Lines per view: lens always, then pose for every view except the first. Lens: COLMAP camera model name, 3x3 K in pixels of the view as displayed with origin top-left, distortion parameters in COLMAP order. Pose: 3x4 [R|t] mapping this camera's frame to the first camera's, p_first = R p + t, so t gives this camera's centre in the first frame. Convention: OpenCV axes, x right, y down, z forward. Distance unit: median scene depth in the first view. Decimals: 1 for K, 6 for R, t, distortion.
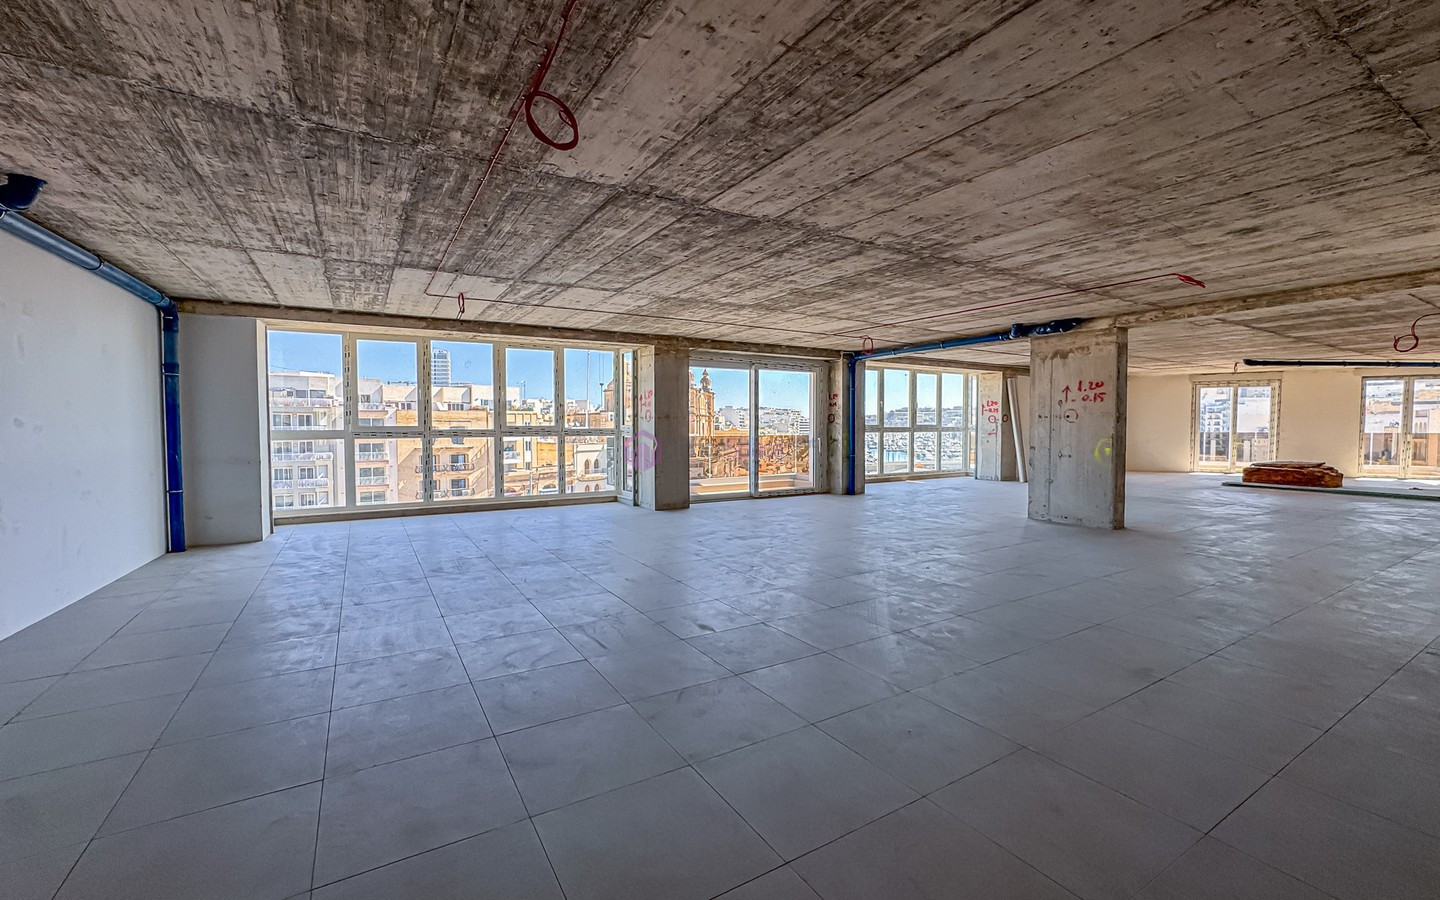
lens RADIAL K [[592.2, 0, 720.0], [0, 592.2, 450.0], [0, 0, 1]] dist [-0.016739, 0.000222]
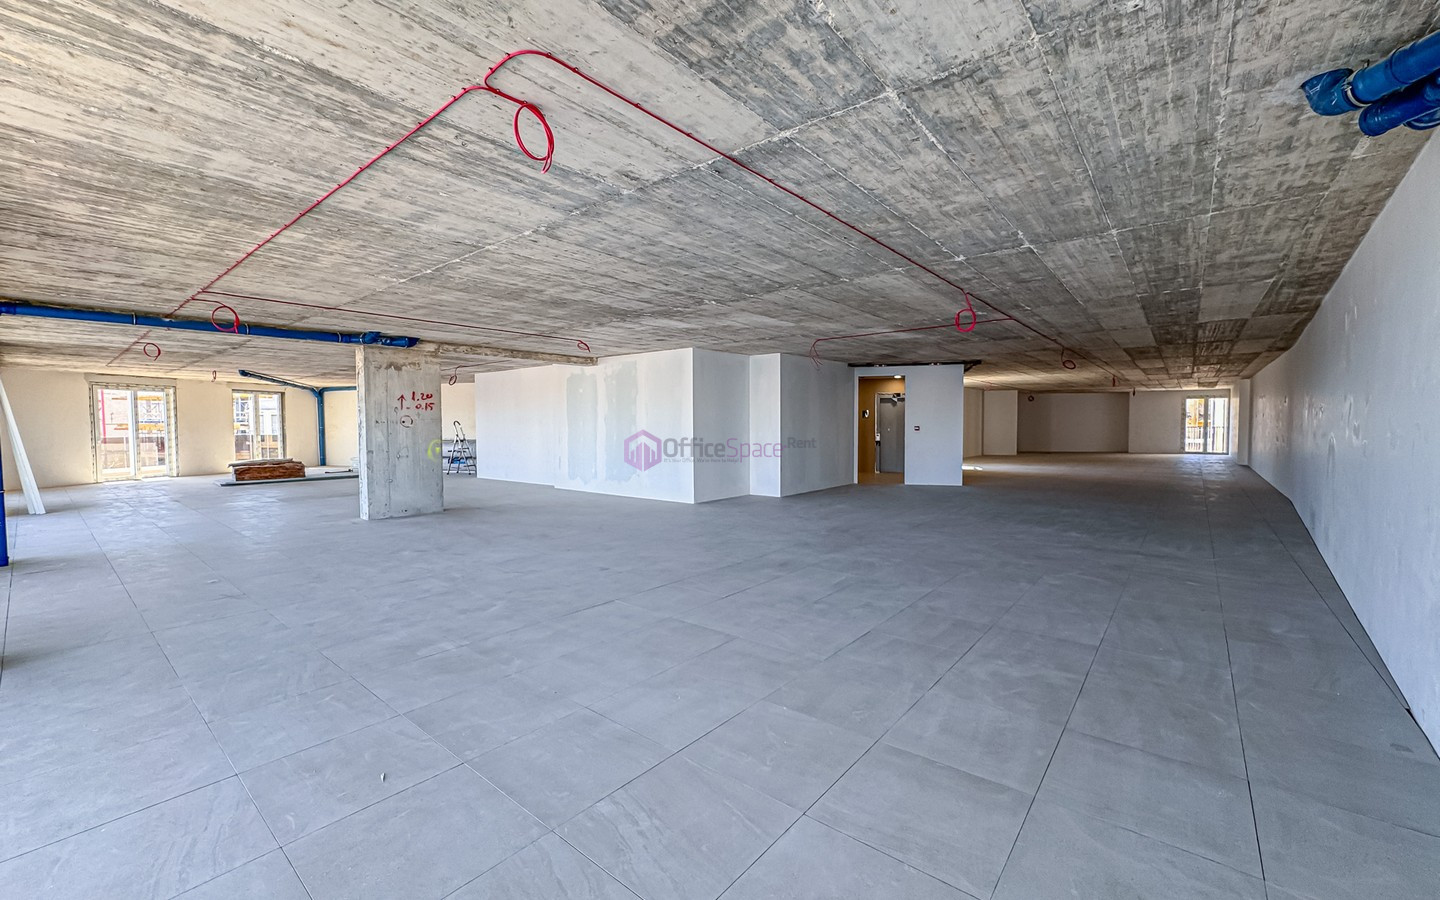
lens RADIAL K [[576.9, 0, 720.0], [0, 576.9, 450.0], [0, 0, 1]] dist [-0.016293, 0.000275]
pose [[-0.327271, -0.040934, 0.944043, -0.671914], [0.047354, 0.997095, 0.059650, -0.041111], [-0.943743, 0.064226, -0.324382, 0.806398]]
